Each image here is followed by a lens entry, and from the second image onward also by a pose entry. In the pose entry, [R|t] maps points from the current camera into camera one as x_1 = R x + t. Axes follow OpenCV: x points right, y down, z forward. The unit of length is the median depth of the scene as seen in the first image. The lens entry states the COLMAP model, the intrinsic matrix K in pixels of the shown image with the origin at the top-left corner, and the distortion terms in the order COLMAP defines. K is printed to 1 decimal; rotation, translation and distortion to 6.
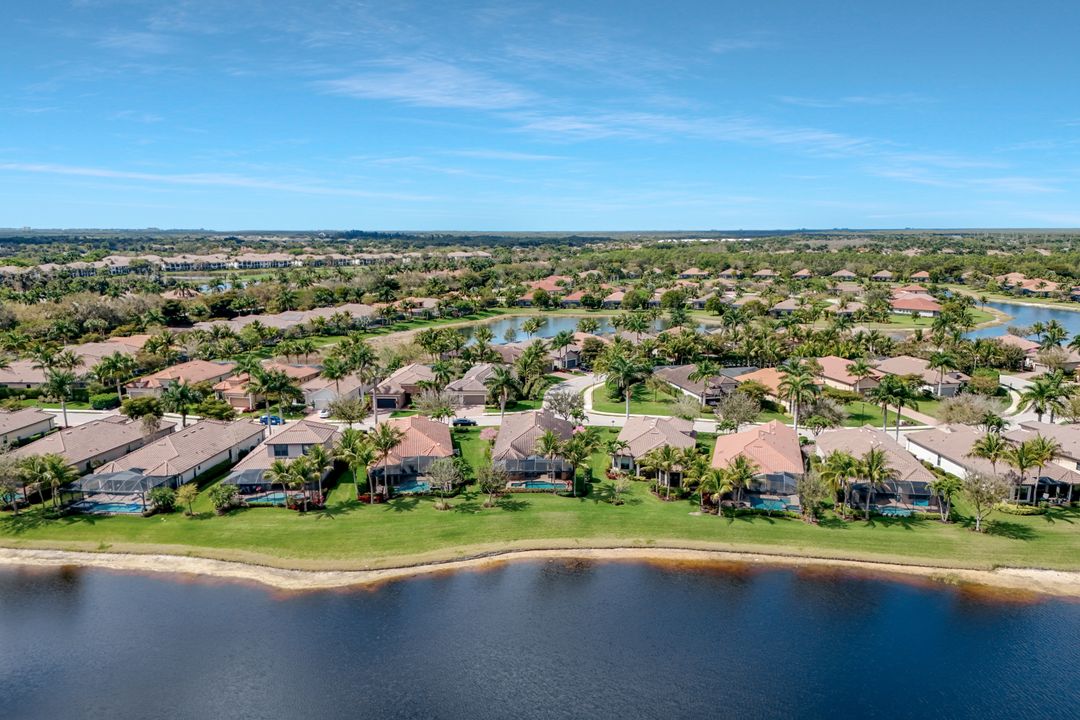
lens RADIAL K [[773.7, 0, 540.0], [0, 773.7, 360.0], [0, 0, 1]] dist [0.035613, -0.002396]
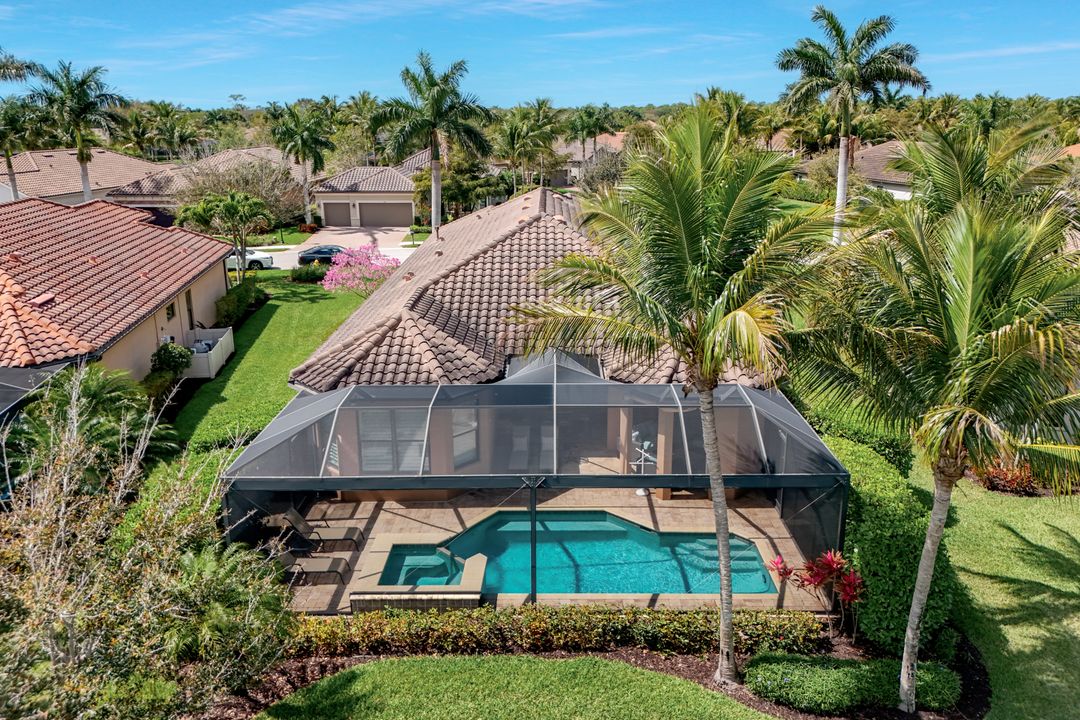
lens RADIAL K [[773.7, 0, 540.0], [0, 773.7, 360.0], [0, 0, 1]] dist [0.035613, -0.002396]
pose [[0.999990, -0.003150, 0.003253, -0.005994], [0.002662, 0.990097, 0.140356, 0.071136], [-0.003663, -0.140346, 0.990096, 0.593042]]
